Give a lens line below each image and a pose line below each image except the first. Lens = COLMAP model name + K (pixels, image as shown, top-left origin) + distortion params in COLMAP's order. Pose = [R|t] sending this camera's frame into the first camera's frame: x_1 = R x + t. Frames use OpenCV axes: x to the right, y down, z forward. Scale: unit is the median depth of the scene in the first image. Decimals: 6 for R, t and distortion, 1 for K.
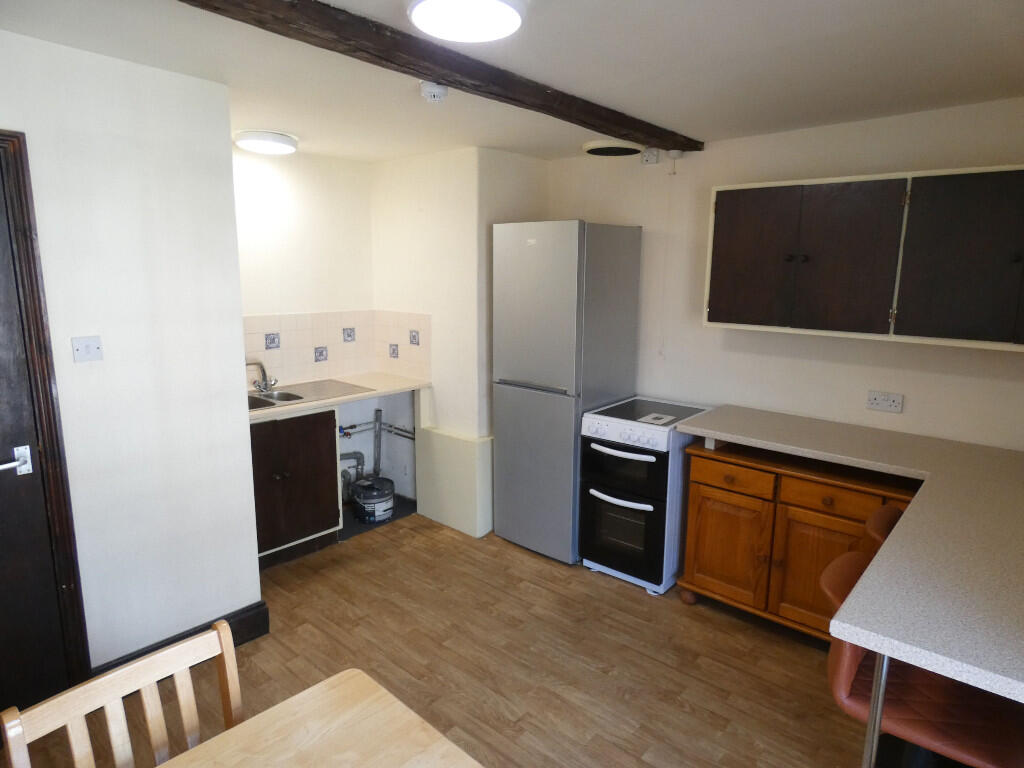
lens RADIAL K [[608.8, 0, 512.0], [0, 608.8, 384.0], [0, 0, 1]] dist [0.000697, 0.000453]
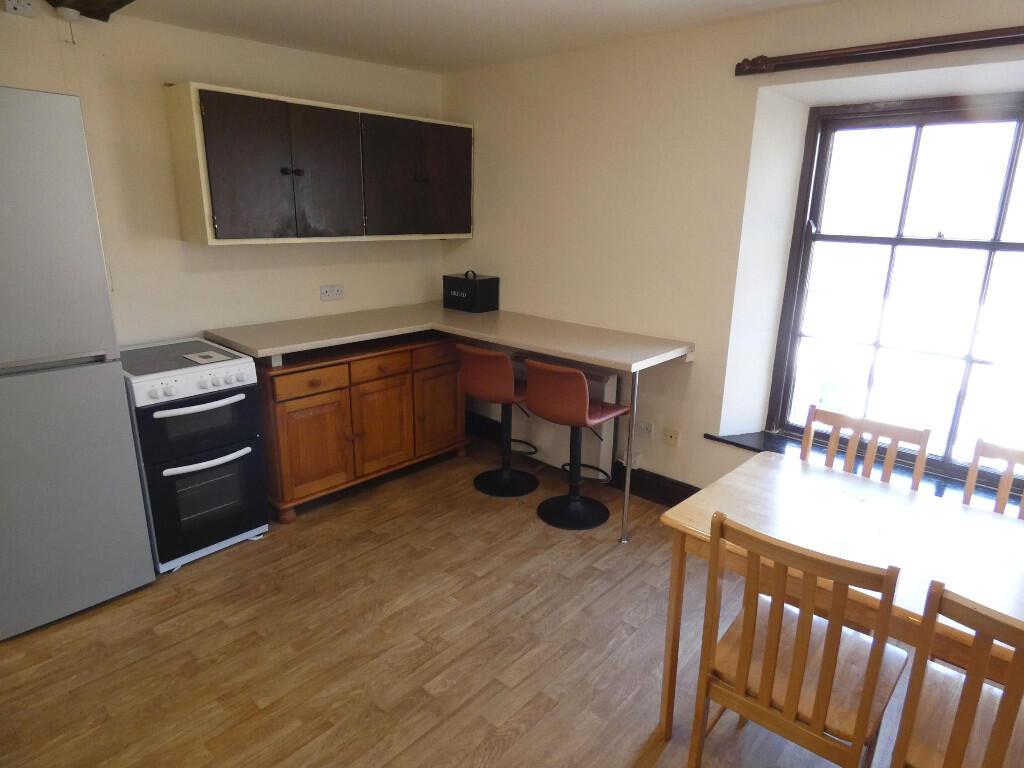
lens RADIAL K [[620.8, 0, 513.0], [0, 620.8, 418.7], [0, 0, 1]] dist [-0.001140, 0.000480]
pose [[0.006078, -0.340846, 0.940099, -0.660916], [0.154102, 0.929206, 0.335900, -0.095217], [-0.988036, 0.142830, 0.058173, 0.580252]]
